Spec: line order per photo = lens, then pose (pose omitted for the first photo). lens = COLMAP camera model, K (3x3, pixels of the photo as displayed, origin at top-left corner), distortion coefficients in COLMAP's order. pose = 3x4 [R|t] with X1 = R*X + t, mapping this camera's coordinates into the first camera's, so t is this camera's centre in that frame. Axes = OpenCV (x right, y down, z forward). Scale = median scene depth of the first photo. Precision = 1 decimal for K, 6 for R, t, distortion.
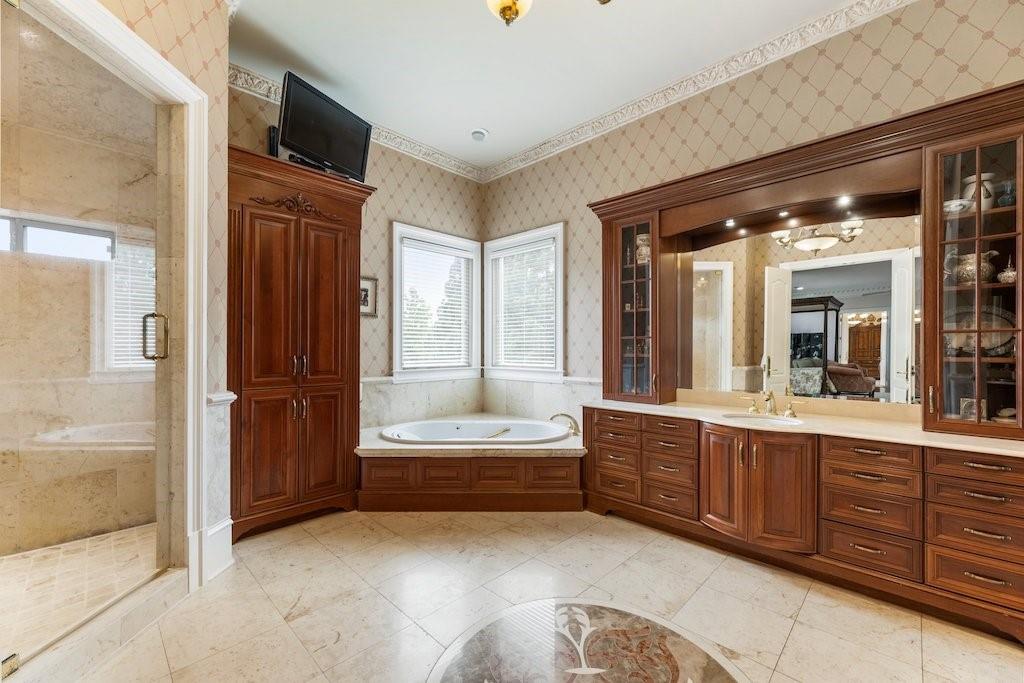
lens RADIAL K [[415.0, 0, 514.6], [0, 415.0, 348.7], [0, 0, 1]] dist [0.000410, -0.000211]
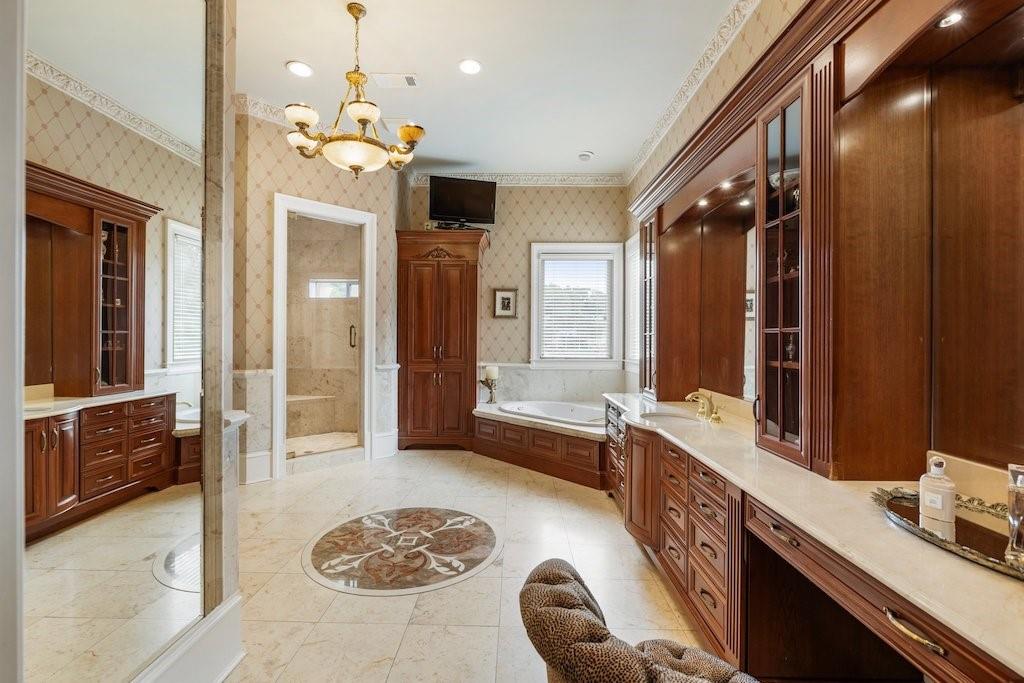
lens RADIAL K [[459.8, 0, 509.1], [0, 459.8, 338.0], [0, 0, 1]] dist [0.002305, 0.000028]
pose [[0.677768, 0.001946, -0.735273, 0.894259], [-0.005910, 0.999979, -0.002801, -0.010899], [0.735252, 0.006244, 0.677765, -0.014833]]
